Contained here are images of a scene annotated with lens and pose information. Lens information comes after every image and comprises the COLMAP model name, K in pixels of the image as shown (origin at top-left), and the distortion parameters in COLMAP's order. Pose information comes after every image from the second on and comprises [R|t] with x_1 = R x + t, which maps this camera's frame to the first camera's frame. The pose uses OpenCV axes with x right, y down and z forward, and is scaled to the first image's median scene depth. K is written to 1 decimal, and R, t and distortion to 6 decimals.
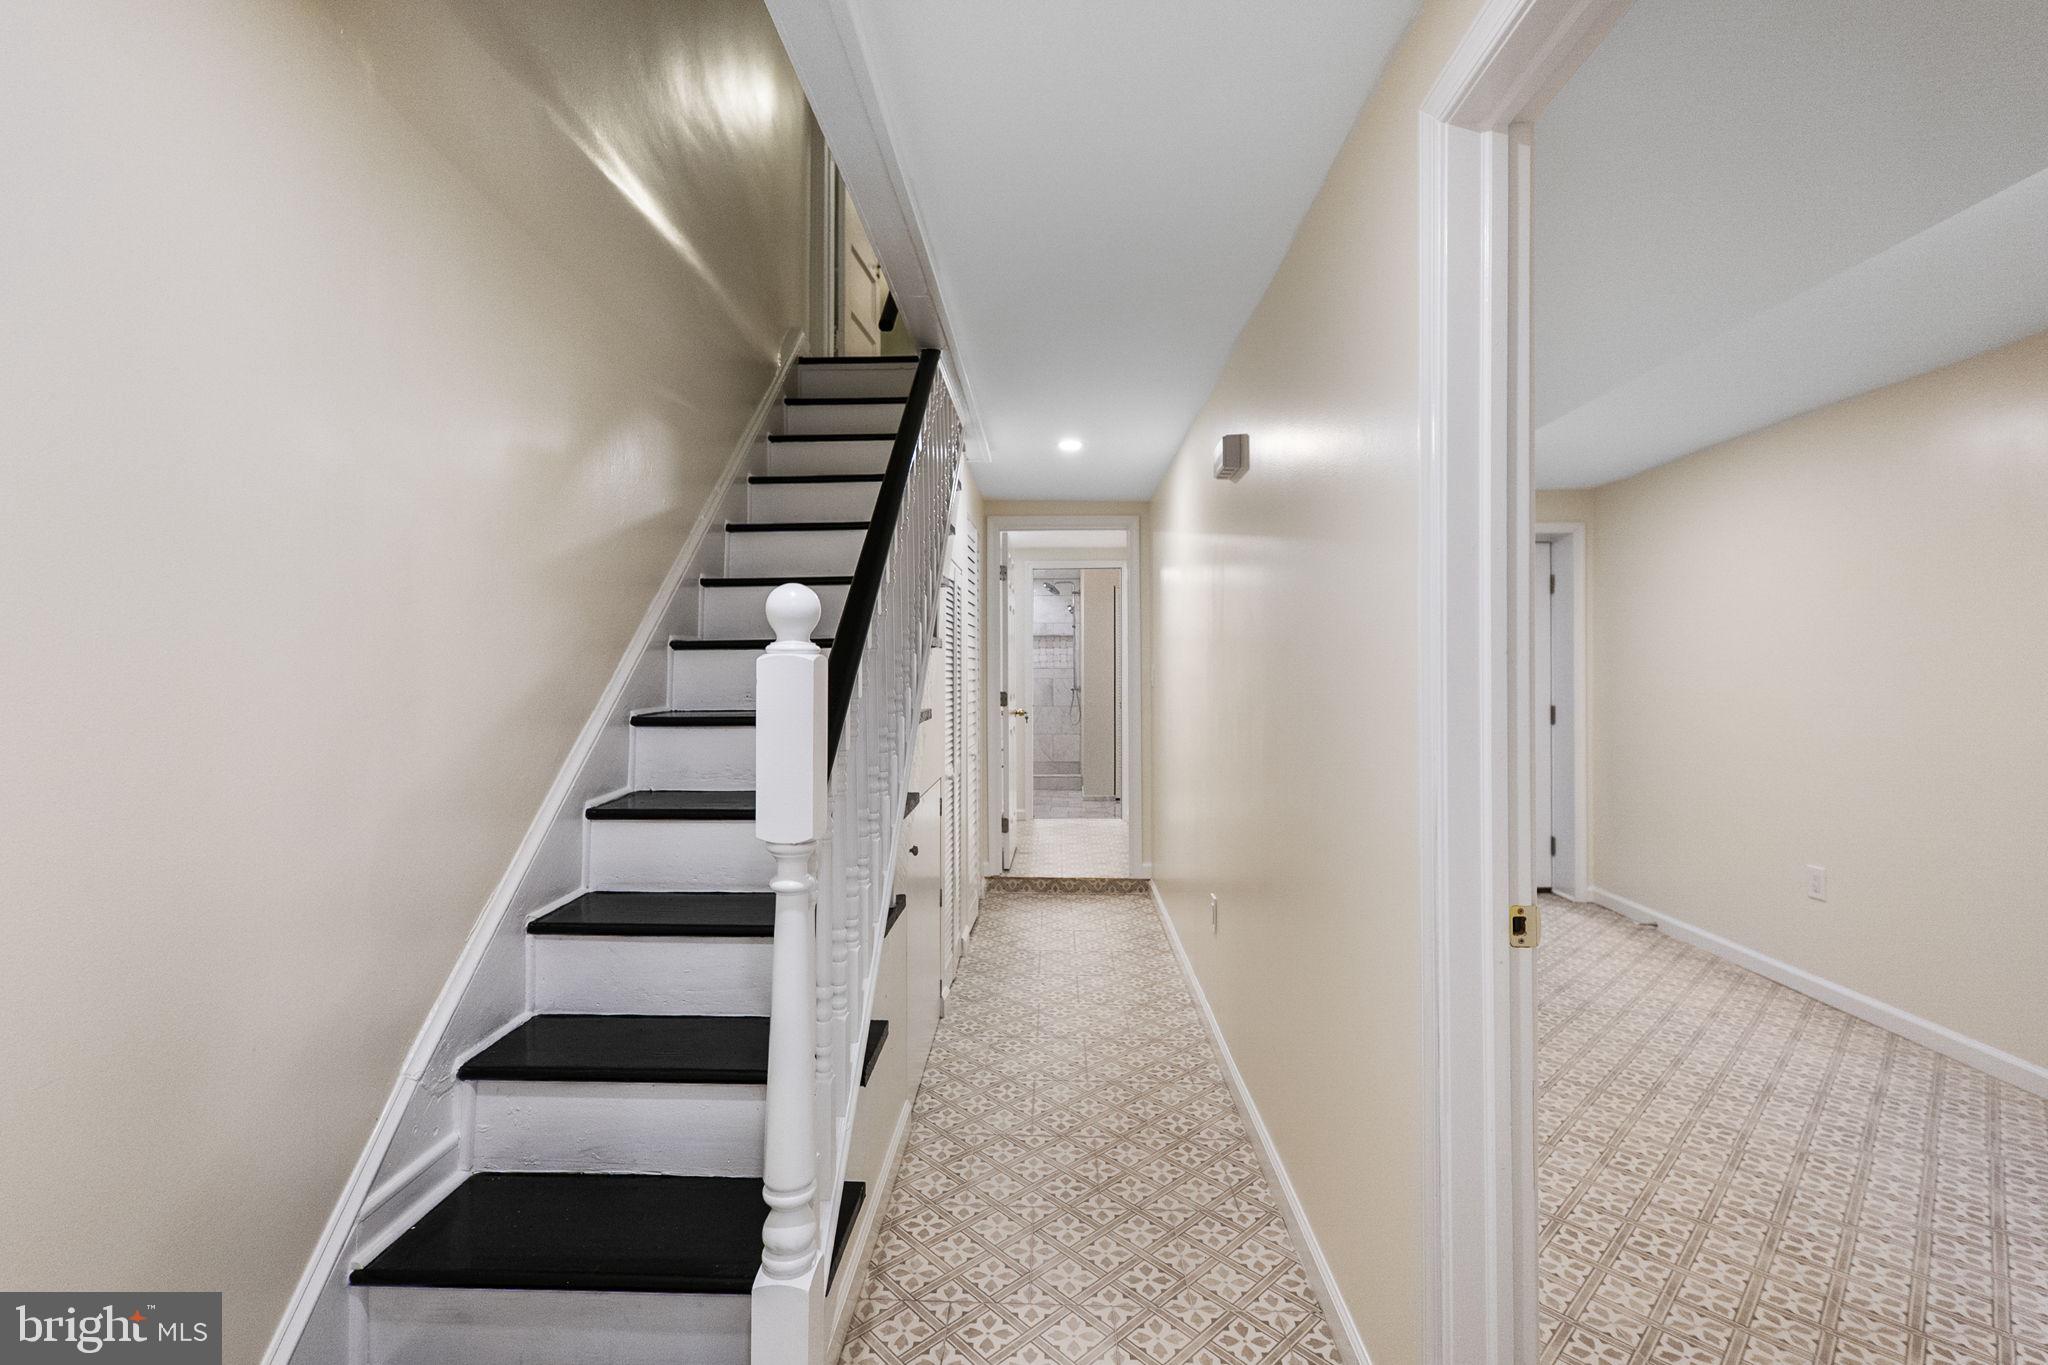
lens RADIAL K [[896.3, 0, 1022.2], [0, 896.3, 676.5], [0, 0, 1]] dist [0.008186, -0.000714]
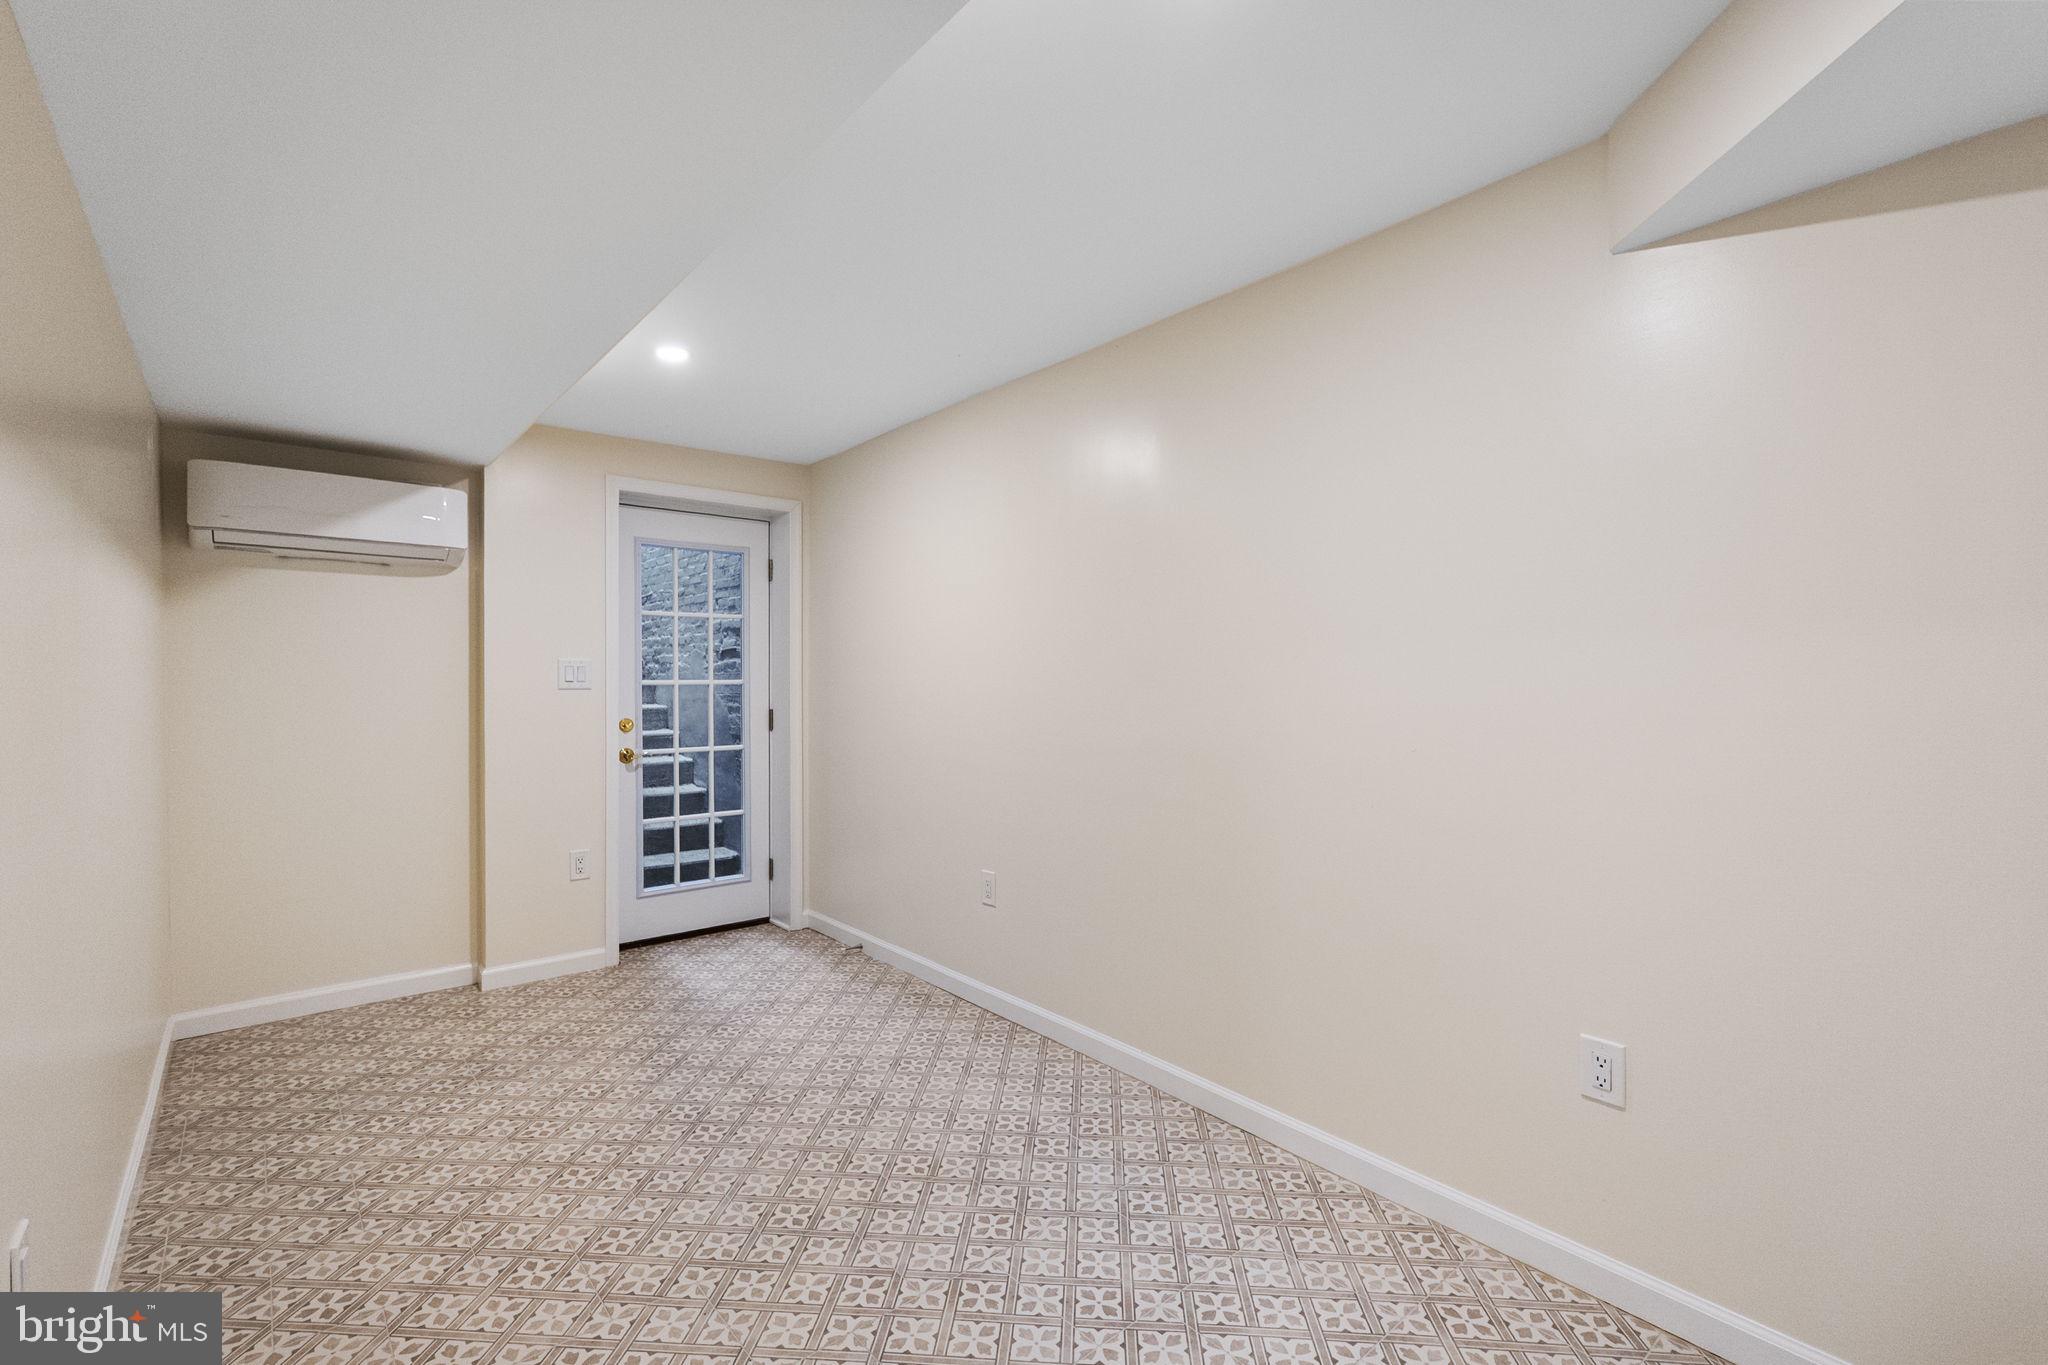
lens RADIAL K [[896.3, 0, 1024.7], [0, 896.3, 683.5], [0, 0, 1]] dist [0.008186, -0.000714]
pose [[0.739276, -0.002590, 0.673398, 0.311338], [0.004378, 0.999990, -0.000961, 0.015205], [-0.673389, 0.003658, 0.739280, 0.311514]]
